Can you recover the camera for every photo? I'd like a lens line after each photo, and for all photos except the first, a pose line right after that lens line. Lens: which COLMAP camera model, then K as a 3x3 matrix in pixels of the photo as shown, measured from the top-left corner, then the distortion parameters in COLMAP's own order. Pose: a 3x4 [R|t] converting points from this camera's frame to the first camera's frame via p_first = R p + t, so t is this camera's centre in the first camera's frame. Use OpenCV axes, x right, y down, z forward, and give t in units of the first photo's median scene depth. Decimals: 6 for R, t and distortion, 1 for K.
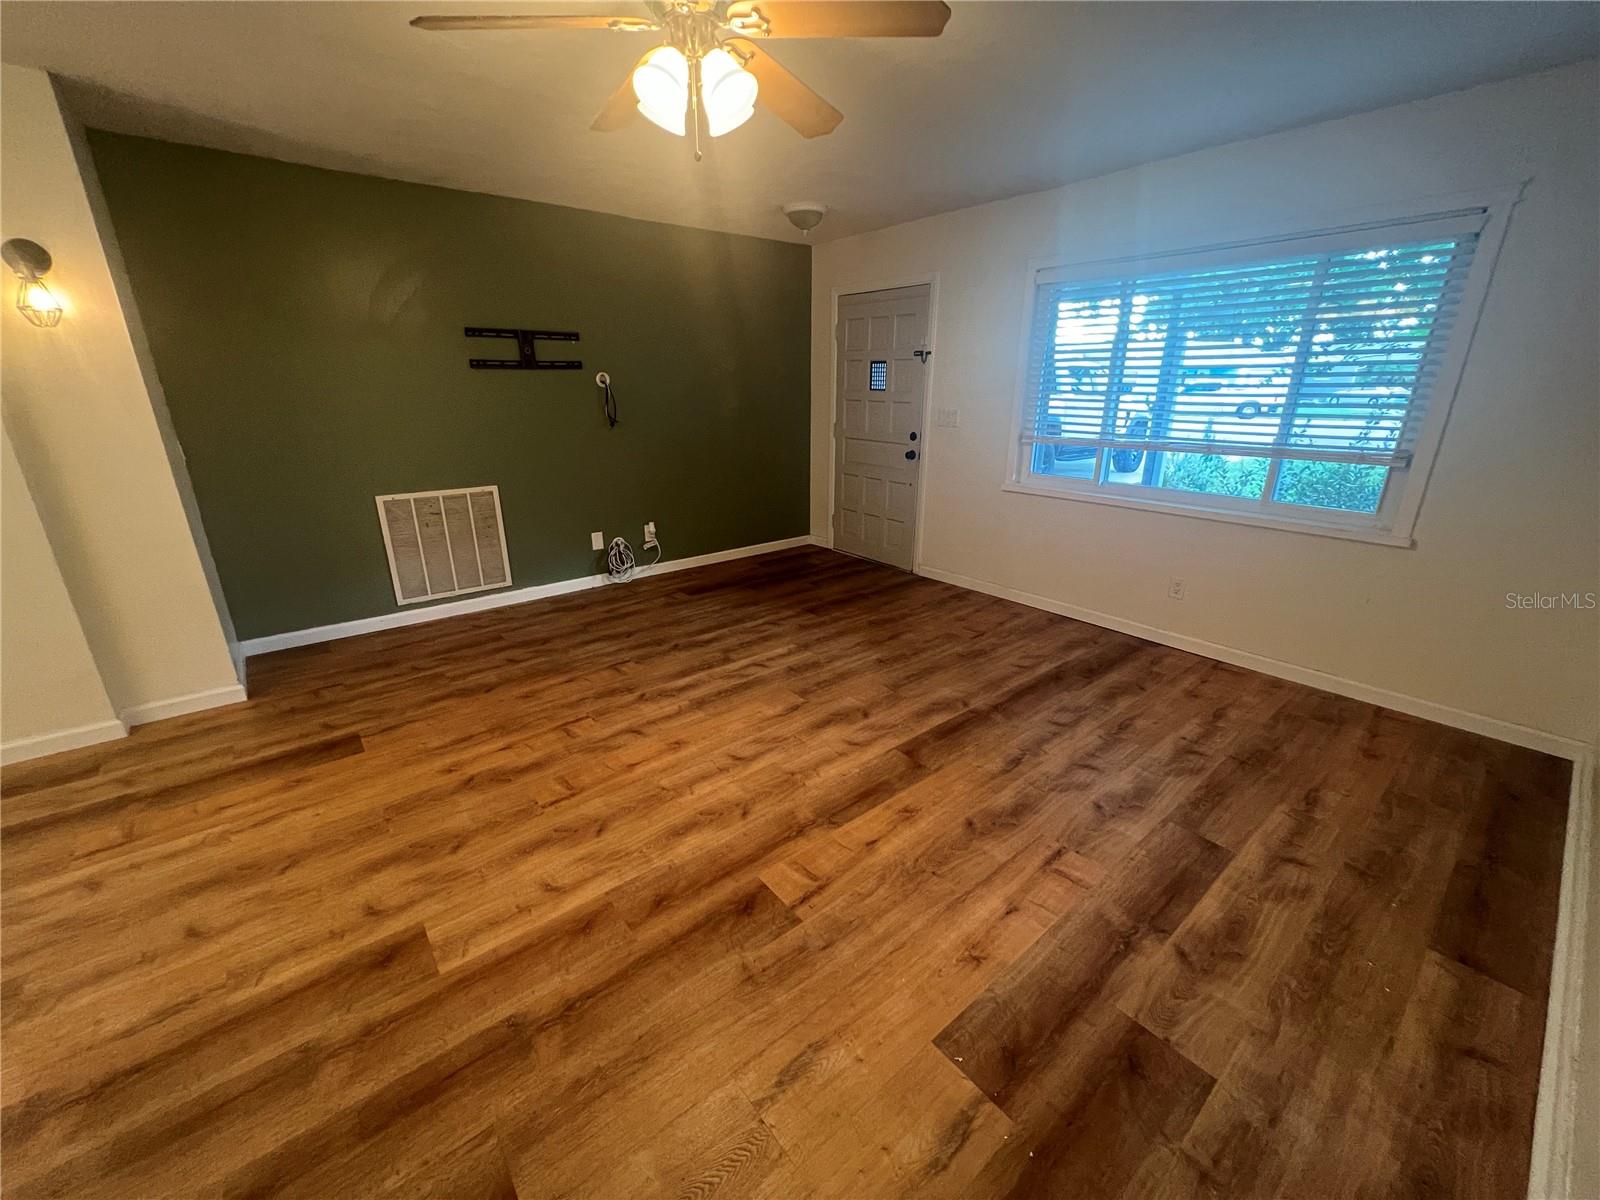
lens RADIAL K [[641.1, 0, 800.0], [0, 641.1, 600.0], [0, 0, 1]] dist [-0.001975, -0.000254]
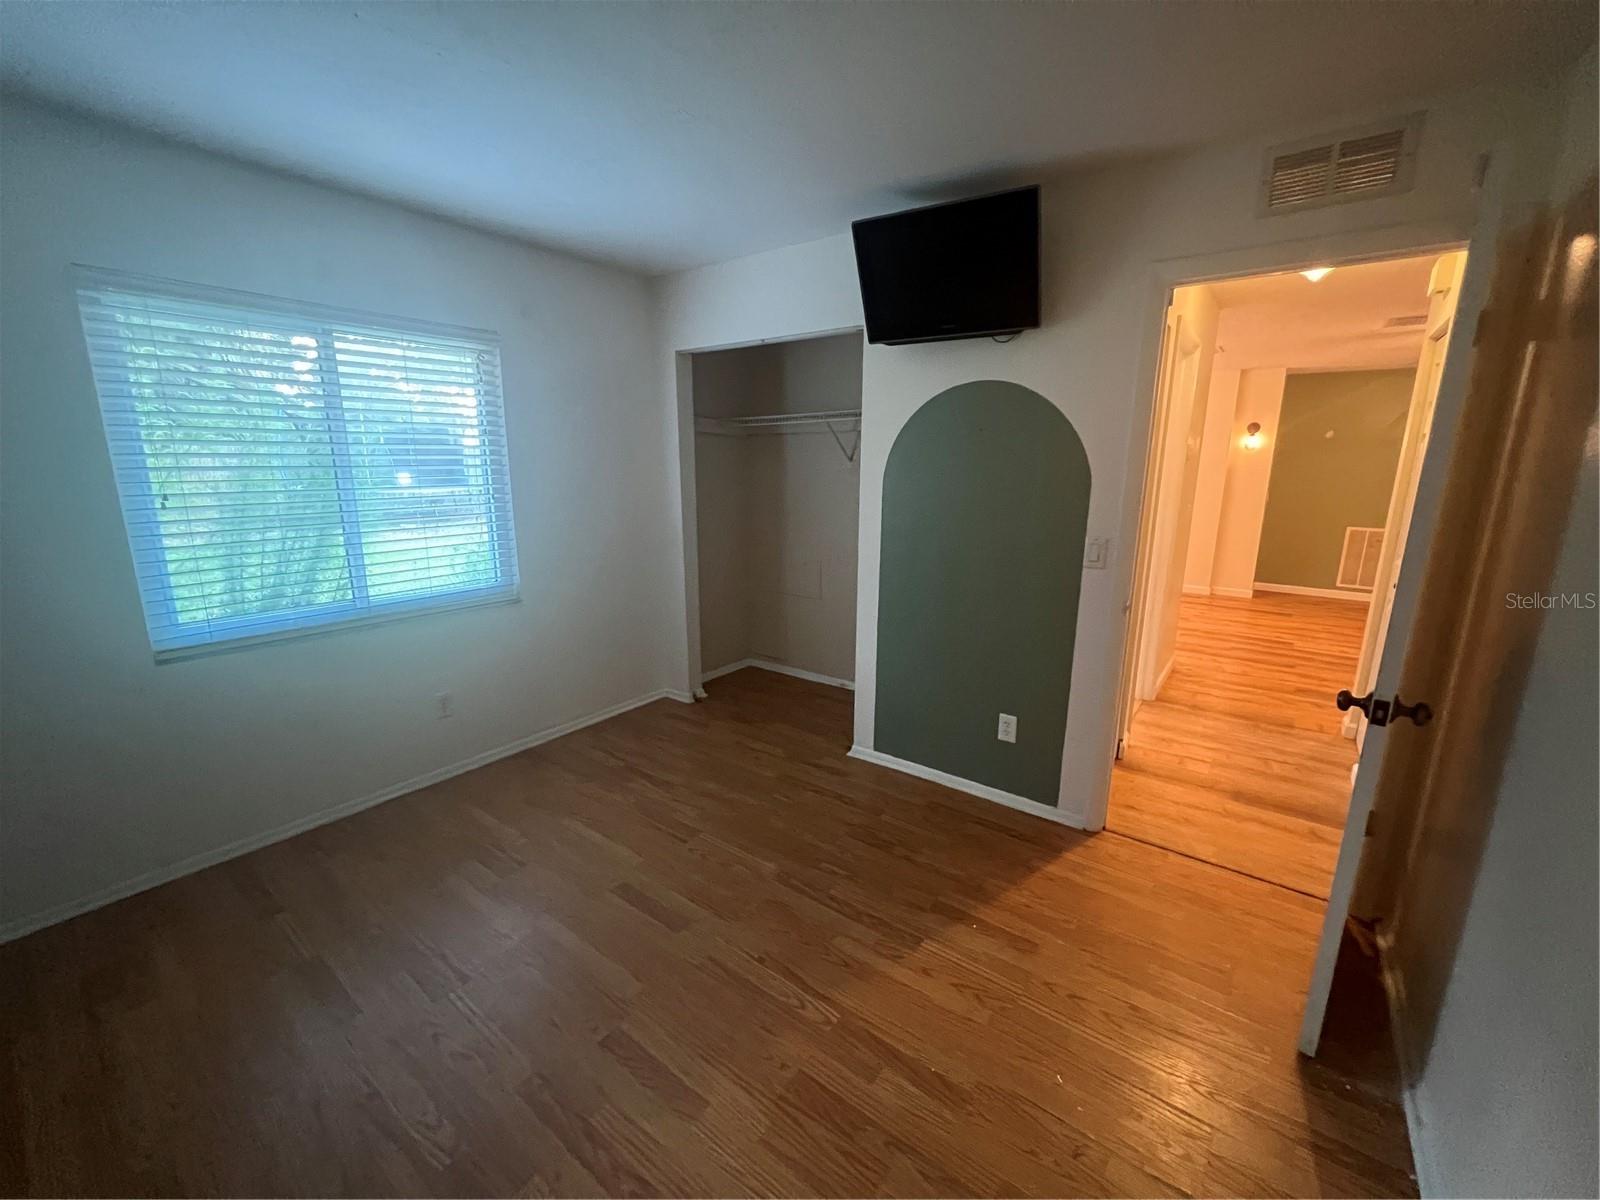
lens RADIAL K [[639.2, 0, 801.2], [0, 639.2, 596.9], [0, 0, 1]] dist [-0.000232, 0.000016]
pose [[0.236877, 0.205366, -0.949586, 0.929311], [-0.320314, 0.939262, 0.123230, 0.370587], [0.917218, 0.274975, 0.288271, -1.141828]]
